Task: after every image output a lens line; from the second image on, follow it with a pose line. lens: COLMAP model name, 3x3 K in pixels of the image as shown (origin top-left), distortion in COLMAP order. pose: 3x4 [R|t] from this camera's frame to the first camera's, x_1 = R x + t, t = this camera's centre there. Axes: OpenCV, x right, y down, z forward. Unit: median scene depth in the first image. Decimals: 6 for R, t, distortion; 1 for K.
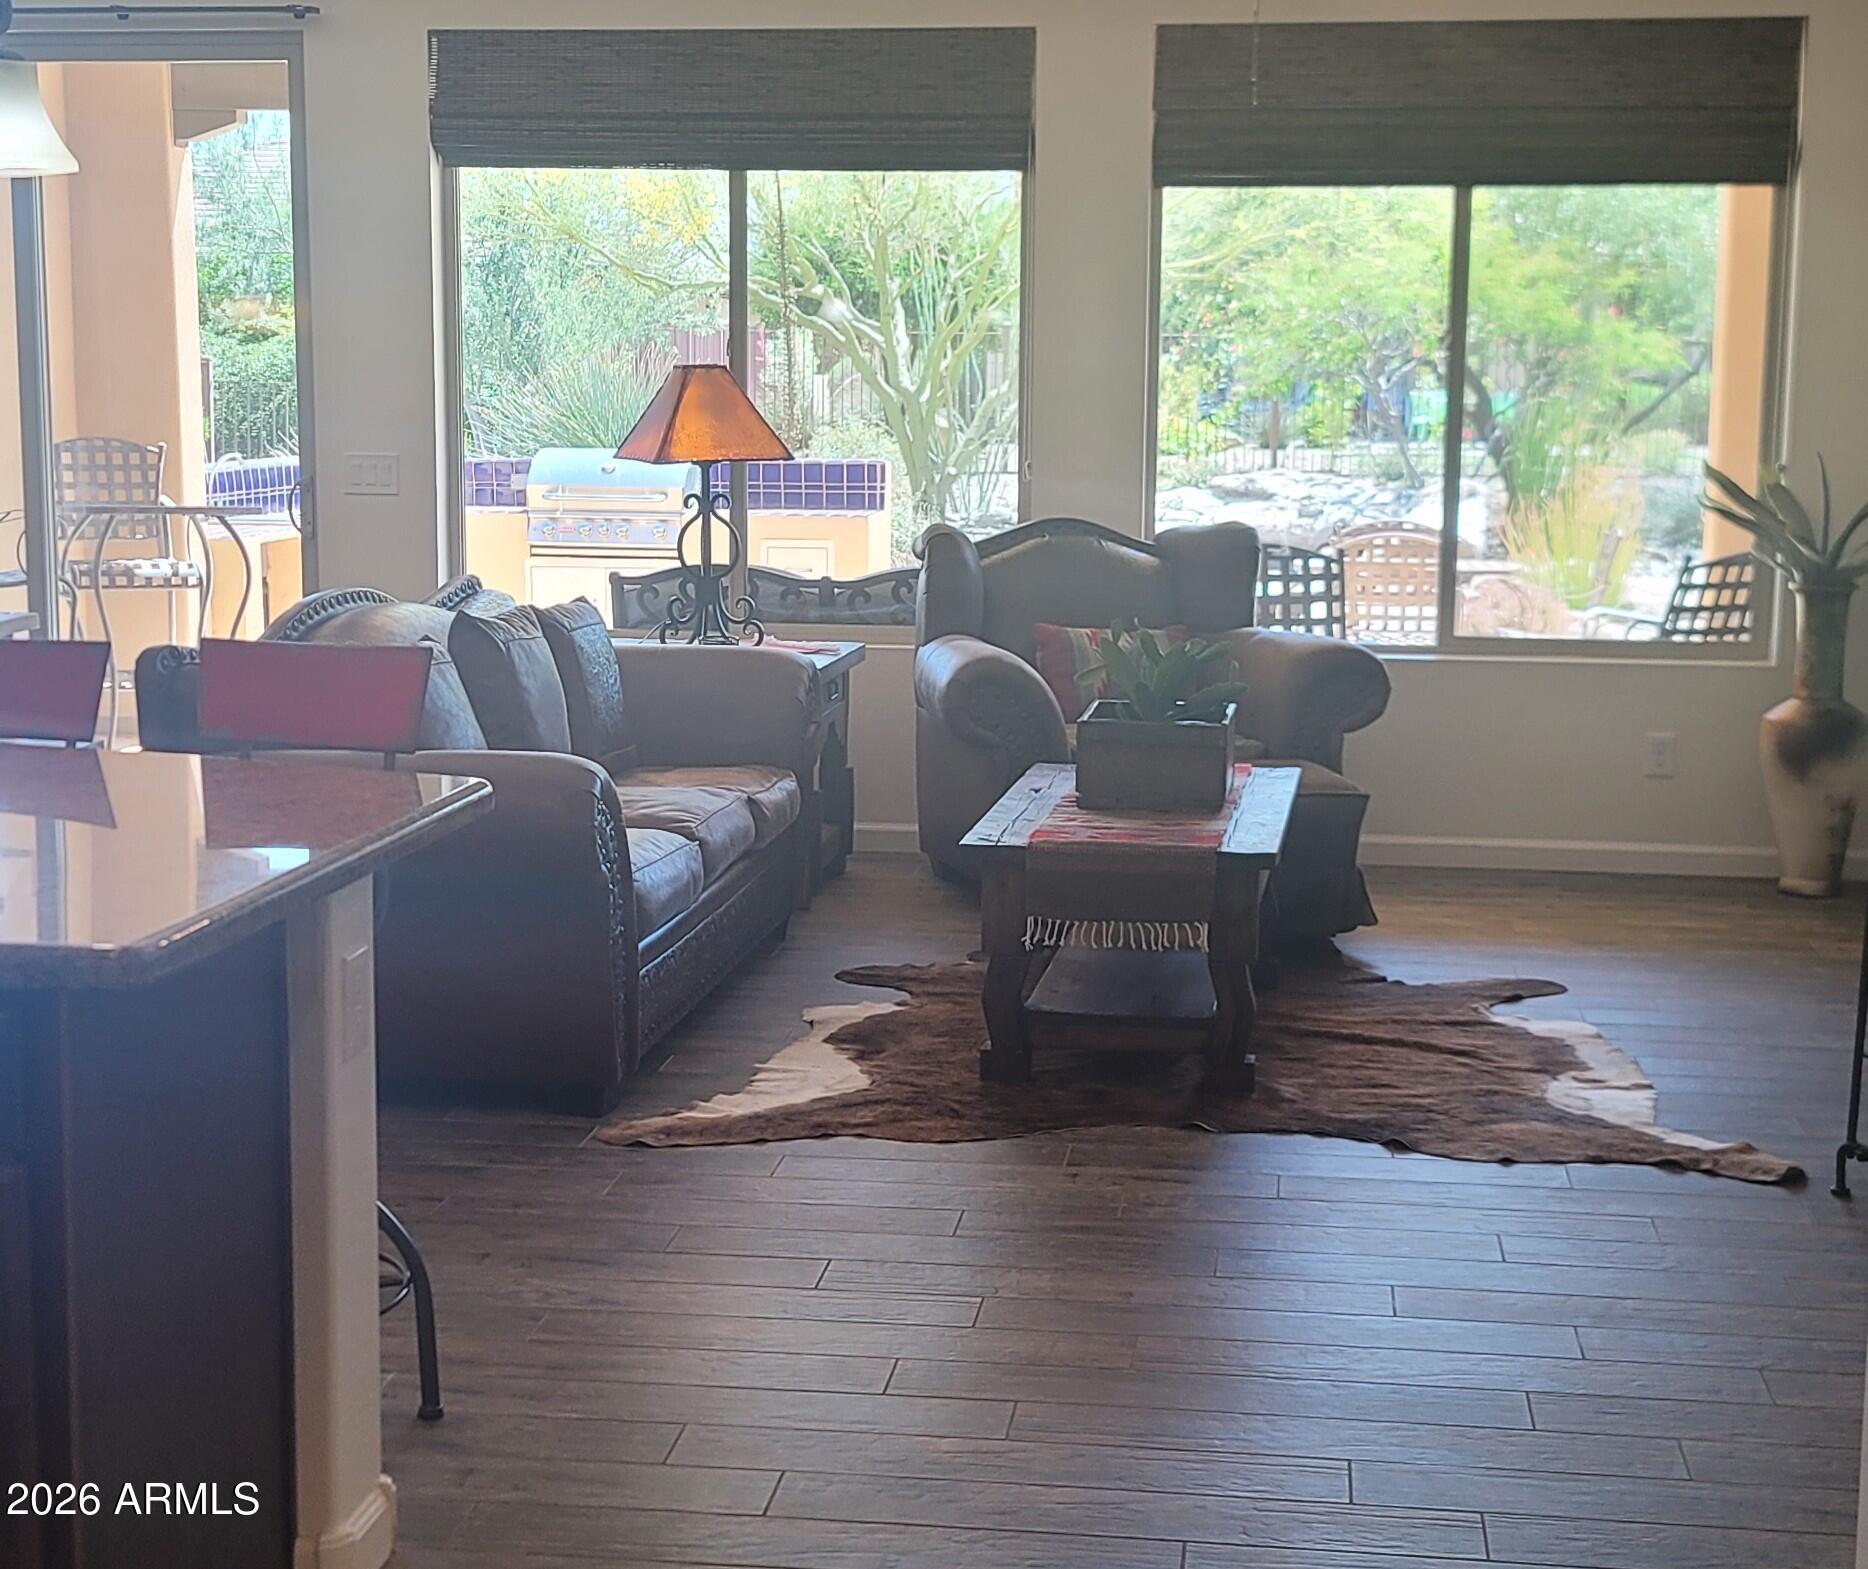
lens RADIAL K [[2832.6, 0, 935.1], [0, 2832.6, 785.4], [0, 0, 1]] dist [0.035540, 0.000000]
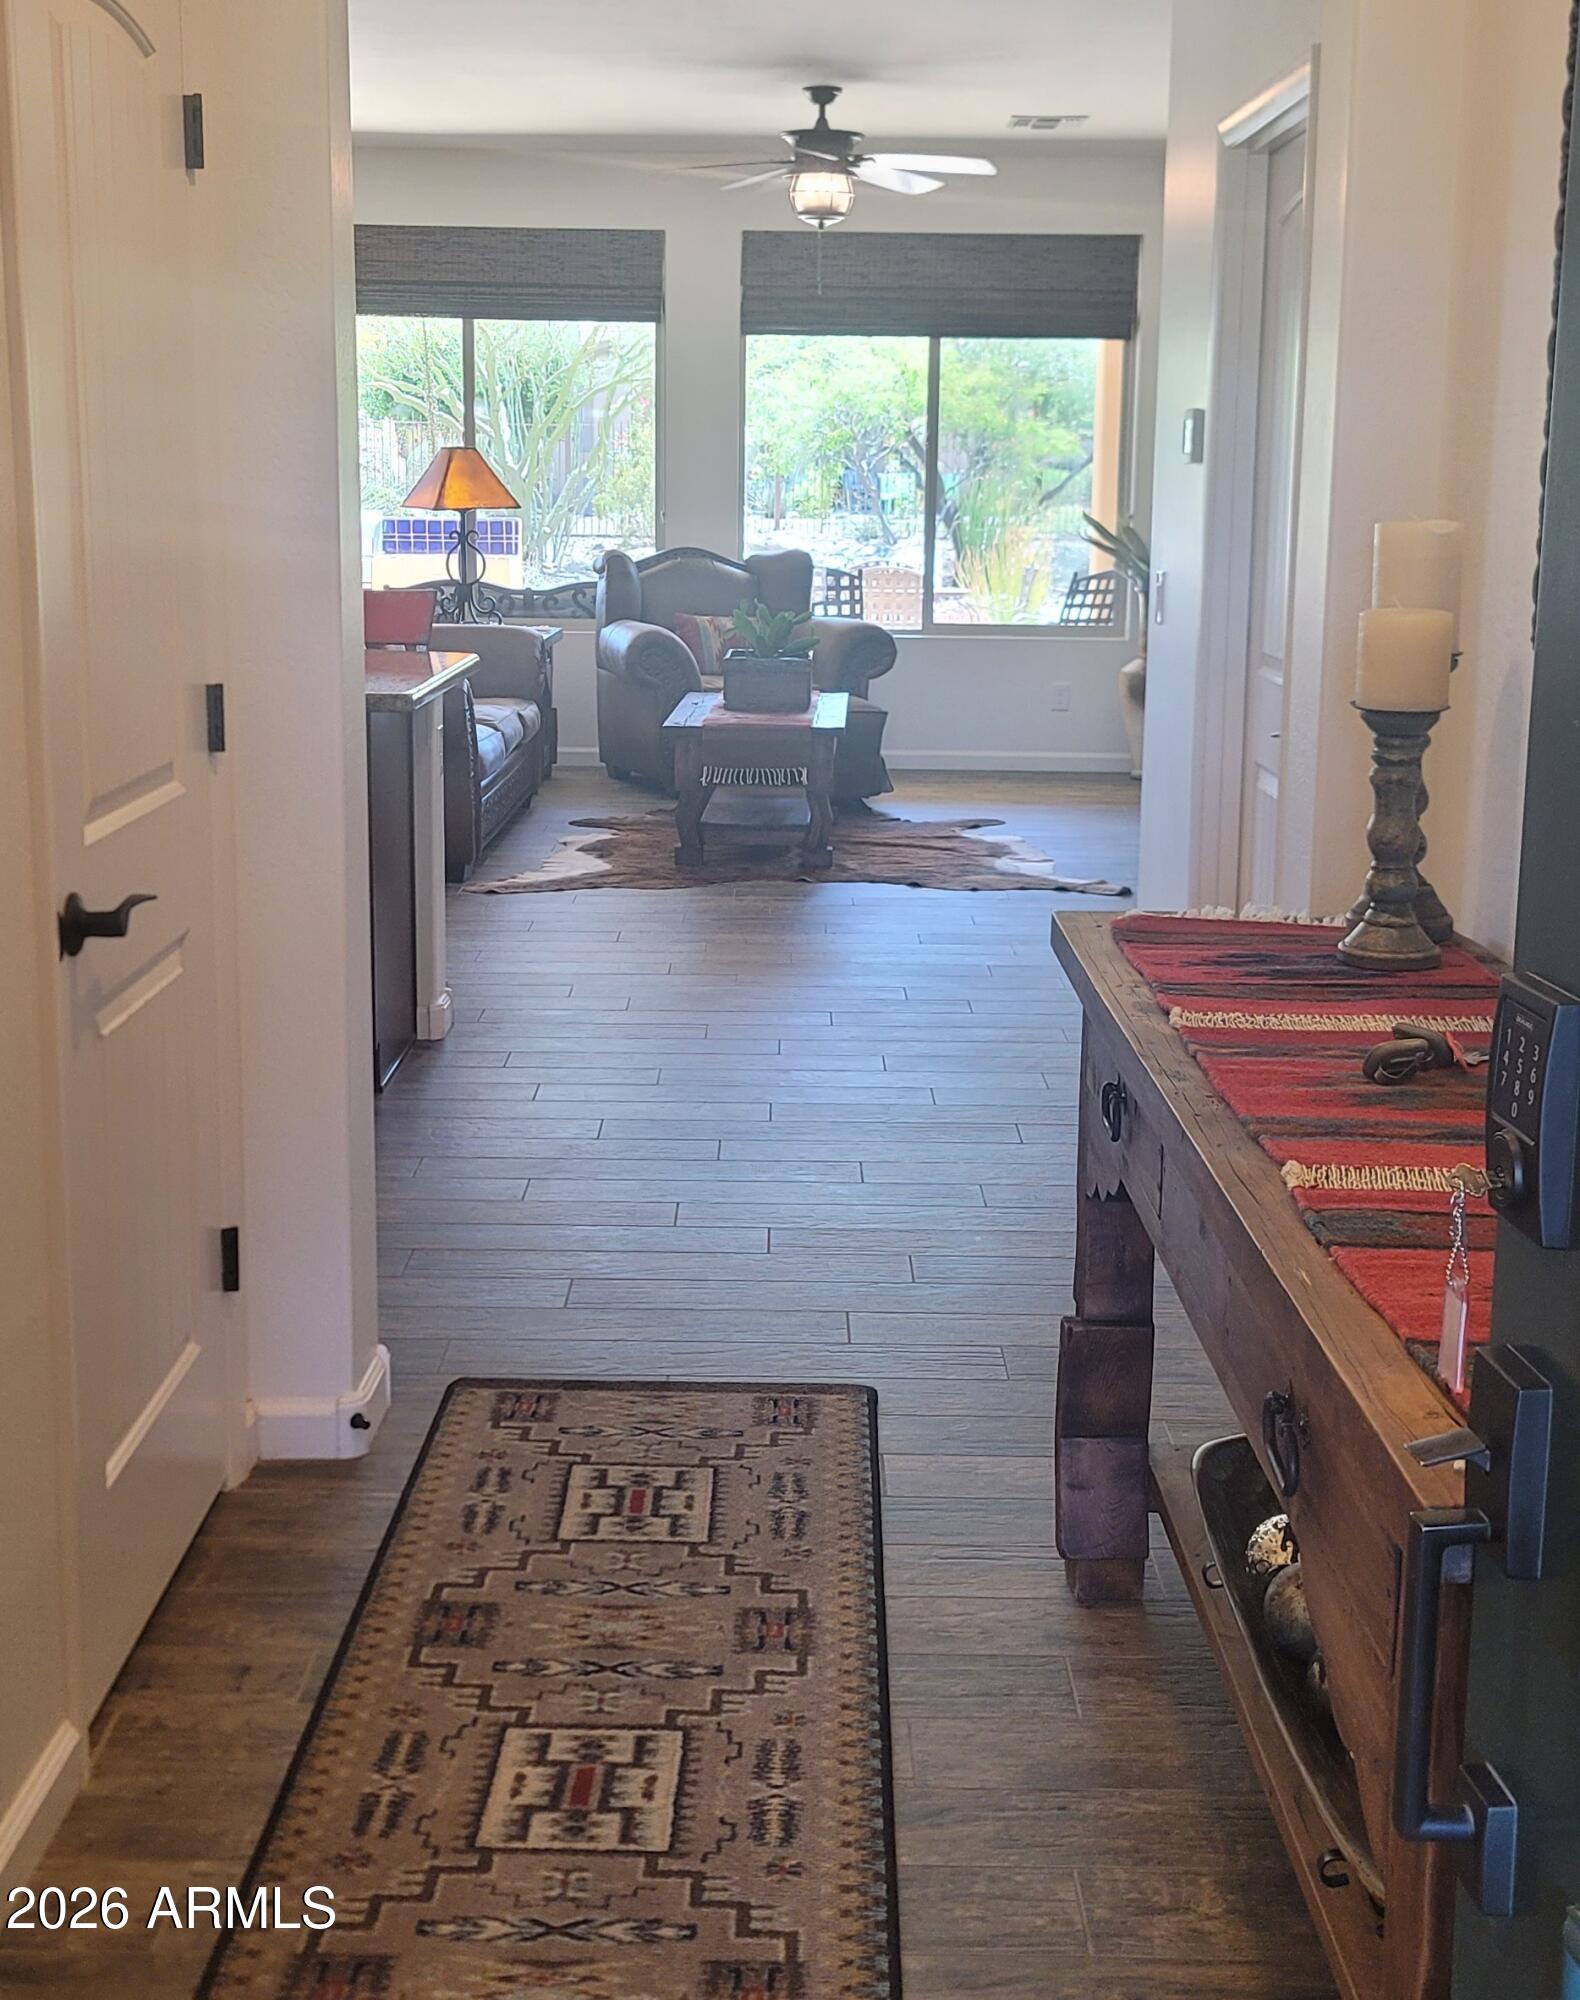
lens RADIAL K [[2717.1, 0, 789.5], [0, 2717.1, 998.7], [0, 0, 1]] dist [0.027726, 0.000000]
pose [[0.989801, -0.022216, 0.140712, -0.115918], [0.015096, 0.998560, 0.051472, 0.078138], [-0.141653, -0.048823, 0.988712, -0.505926]]
